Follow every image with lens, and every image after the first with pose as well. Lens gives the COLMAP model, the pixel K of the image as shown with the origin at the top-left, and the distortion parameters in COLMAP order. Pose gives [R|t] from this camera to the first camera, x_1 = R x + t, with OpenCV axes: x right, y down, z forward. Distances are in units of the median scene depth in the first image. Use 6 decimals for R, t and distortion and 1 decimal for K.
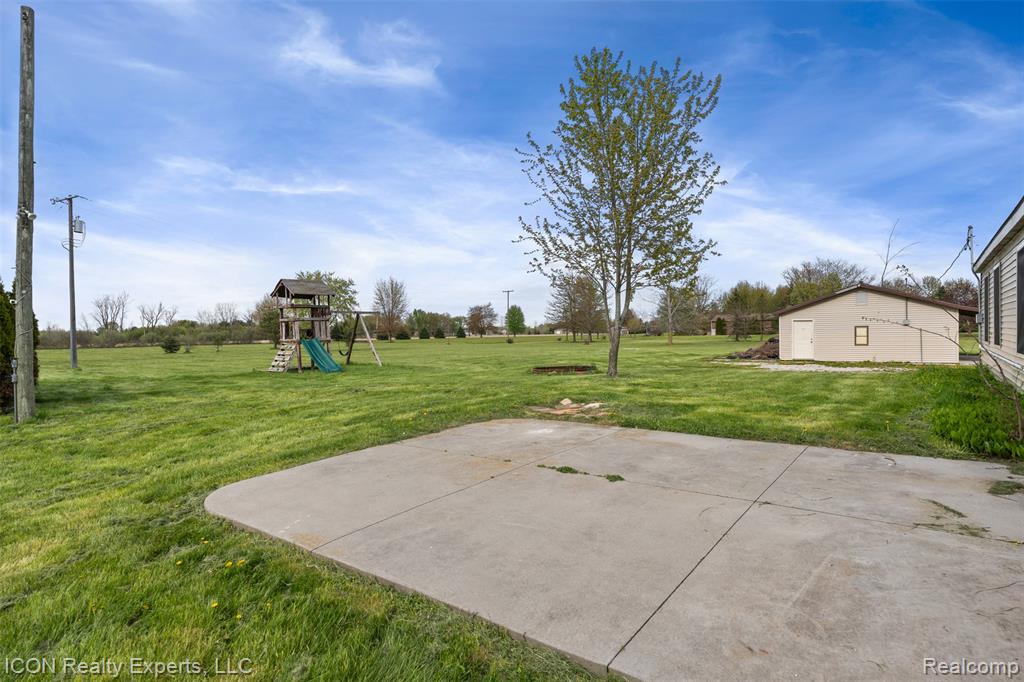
lens RADIAL K [[564.9, 0, 512.0], [0, 564.9, 341.0], [0, 0, 1]] dist [-0.000435, 0.000213]
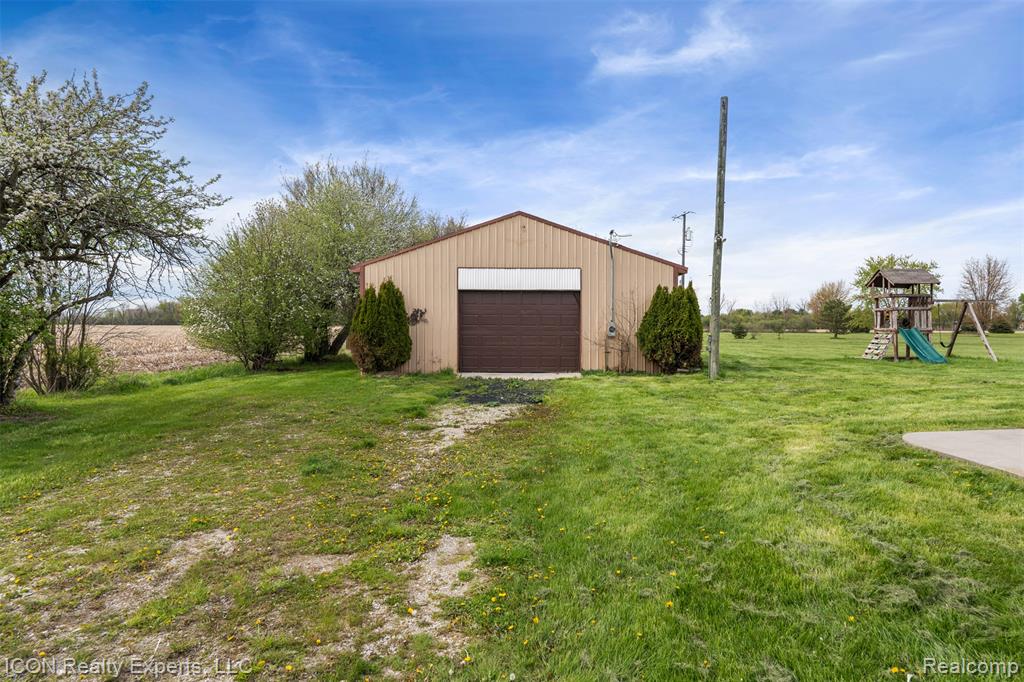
lens RADIAL K [[564.9, 0, 512.0], [0, 564.9, 341.0], [0, 0, 1]] dist [-0.000435, 0.000213]
pose [[0.620129, 0.042948, -0.783323, -0.010949], [-0.027229, 0.999077, 0.033222, 0.003925], [0.784027, 0.000727, 0.620726, -0.150621]]
